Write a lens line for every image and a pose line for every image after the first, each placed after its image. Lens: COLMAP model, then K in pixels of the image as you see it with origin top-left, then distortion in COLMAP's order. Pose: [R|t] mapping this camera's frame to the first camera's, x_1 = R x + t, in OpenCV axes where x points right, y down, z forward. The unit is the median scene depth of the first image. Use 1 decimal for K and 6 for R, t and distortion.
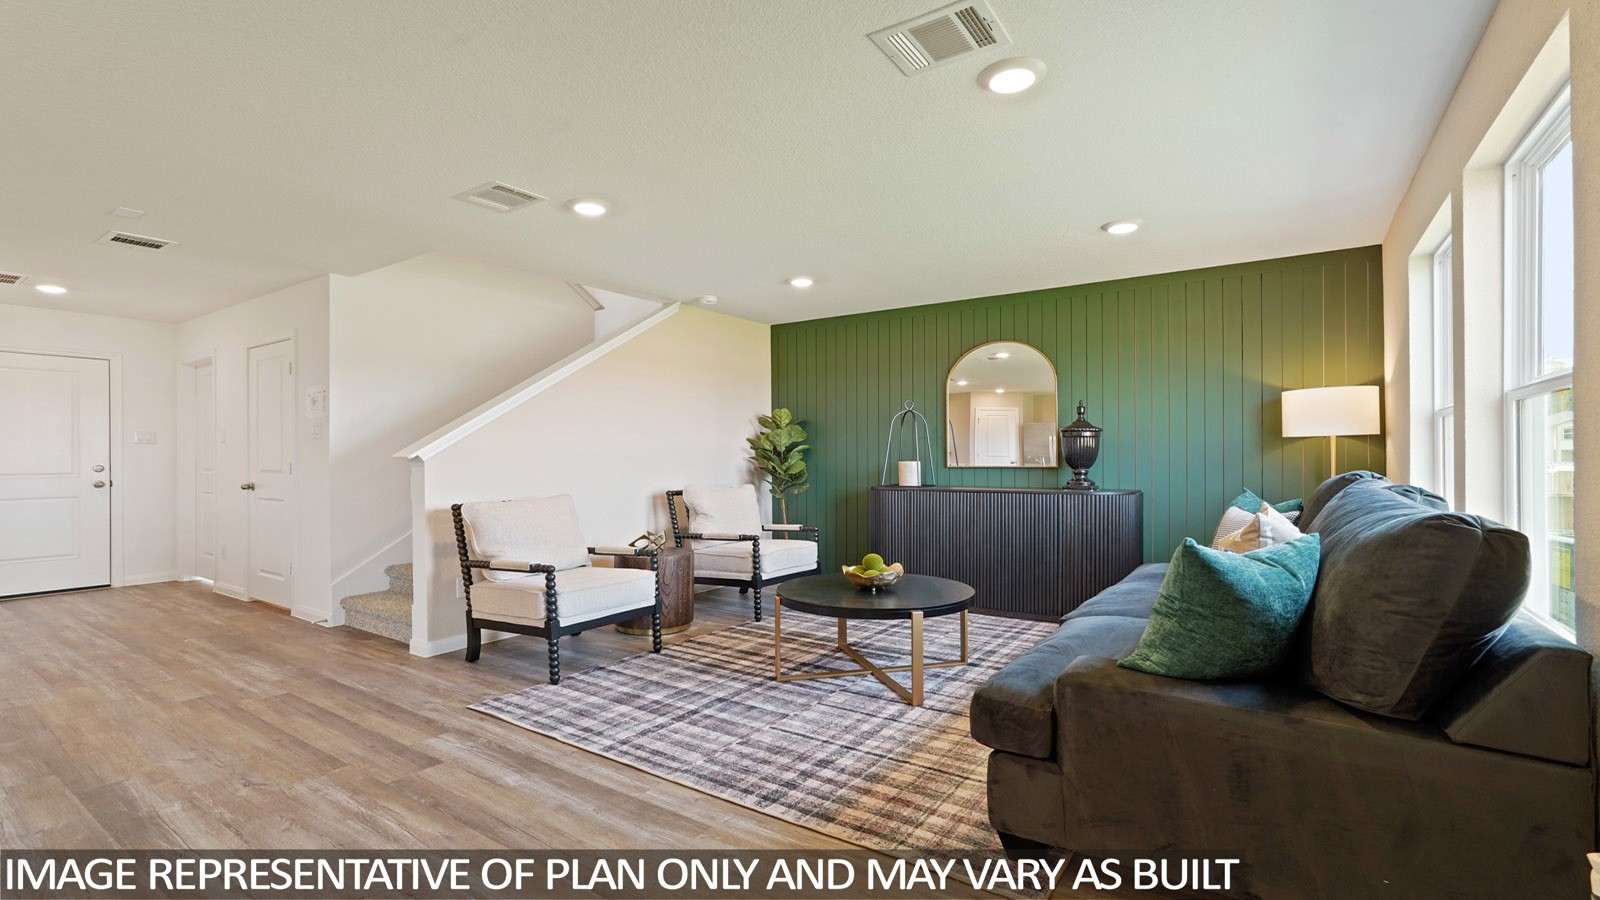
lens RADIAL K [[705.5, 0, 797.6], [0, 705.5, 453.2], [0, 0, 1]] dist [-0.010147, 0.000432]
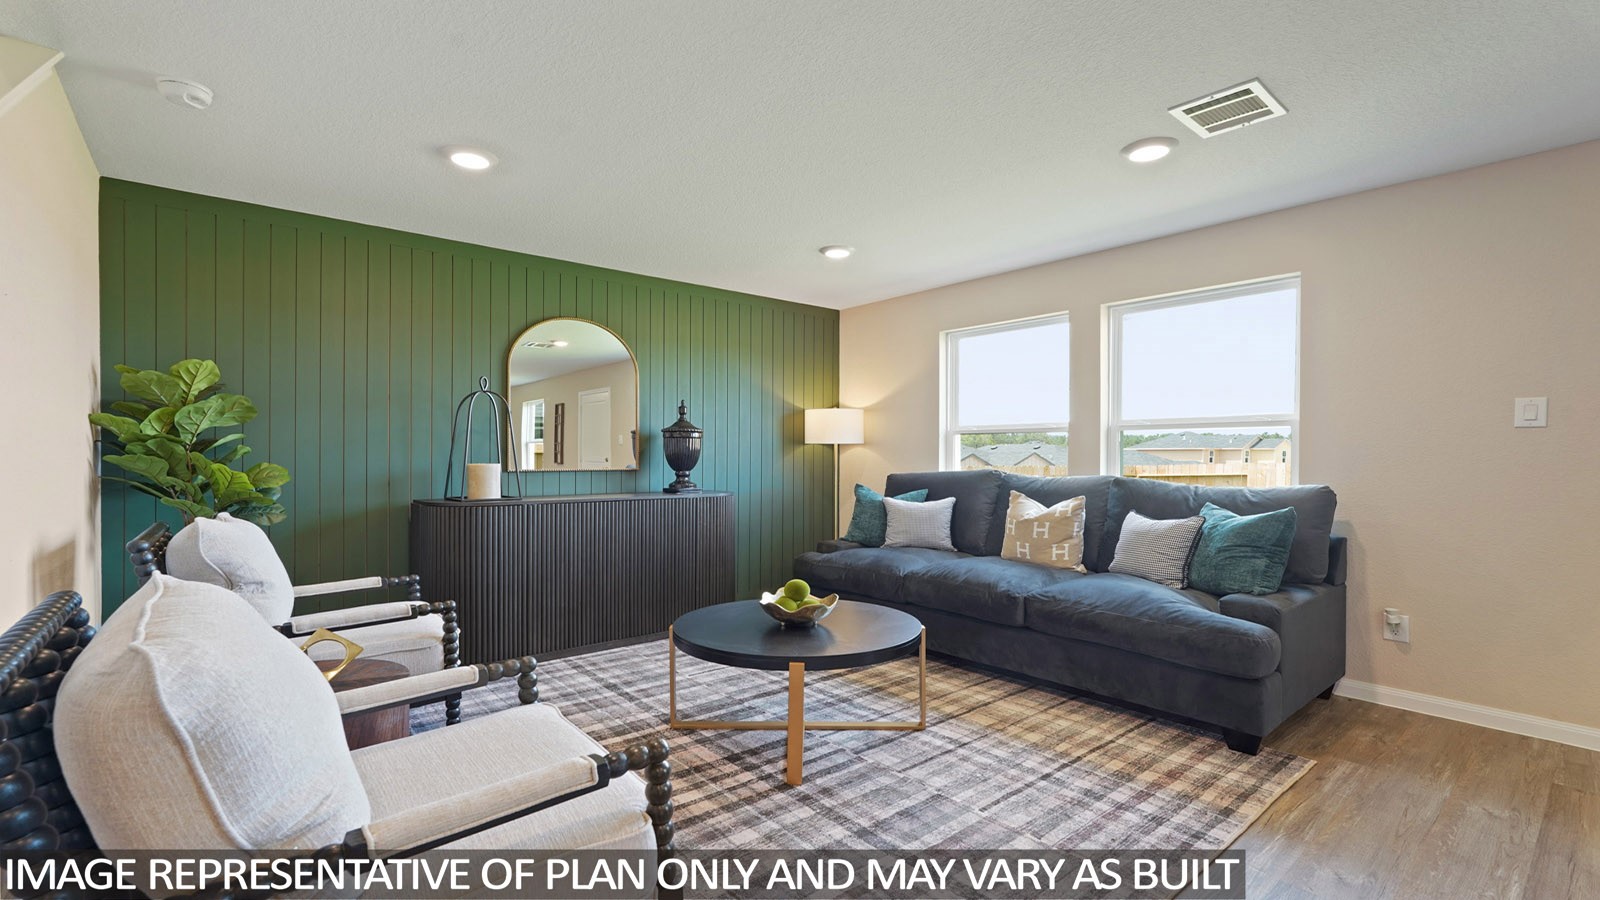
lens RADIAL K [[705.5, 0, 797.6], [0, 705.5, 453.2], [0, 0, 1]] dist [-0.010147, 0.000432]
pose [[0.281300, 0.010416, 0.959563, -0.687443], [-0.007938, 0.999932, -0.008527, 0.007390], [-0.959587, -0.005219, 0.281364, 0.808818]]
